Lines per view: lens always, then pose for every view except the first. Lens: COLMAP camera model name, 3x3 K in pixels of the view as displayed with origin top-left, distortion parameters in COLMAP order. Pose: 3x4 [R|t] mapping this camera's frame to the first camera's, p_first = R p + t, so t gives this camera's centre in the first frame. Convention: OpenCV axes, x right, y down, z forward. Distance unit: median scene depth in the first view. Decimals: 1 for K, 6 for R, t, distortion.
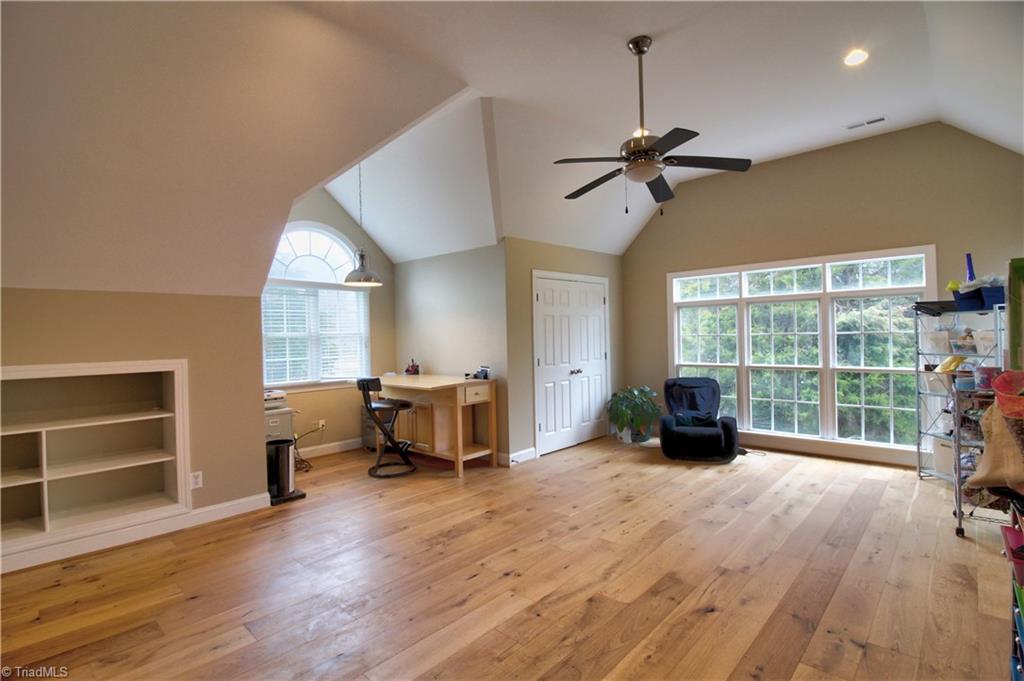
lens RADIAL K [[481.4, 0, 501.6], [0, 481.4, 337.5], [0, 0, 1]] dist [-0.011137, -0.003079]
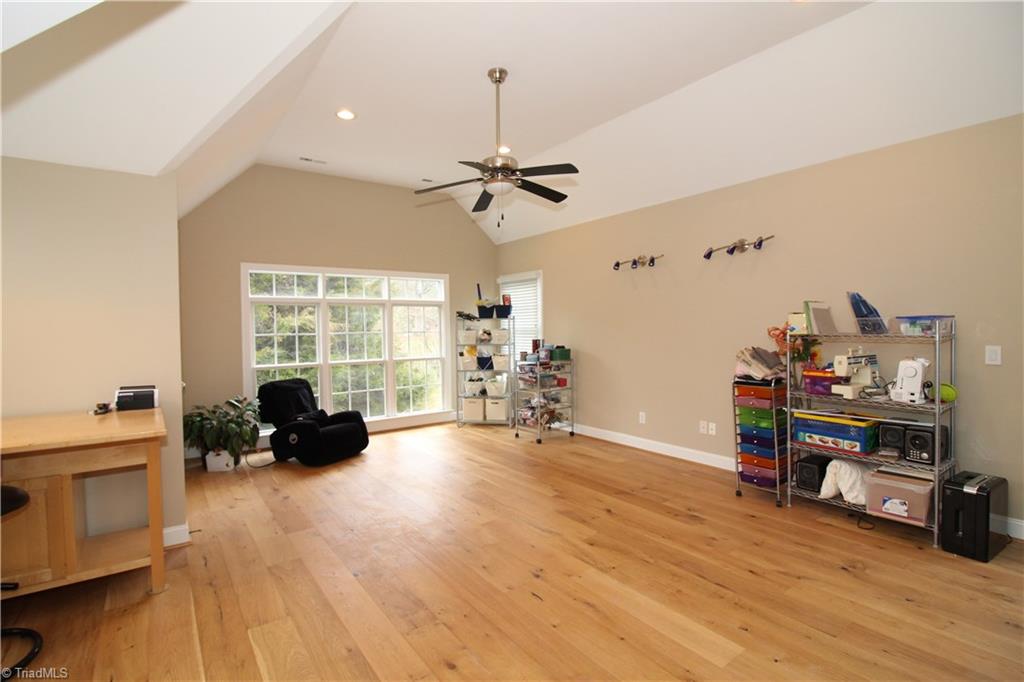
lens RADIAL K [[481.4, 0, 502.0], [0, 481.4, 334.8], [0, 0, 1]] dist [-0.011137, -0.003079]
pose [[0.187204, 0.003321, 0.982316, -0.936291], [0.017595, 0.999823, -0.006734, 0.021066], [-0.982164, 0.018545, 0.187112, 0.881090]]
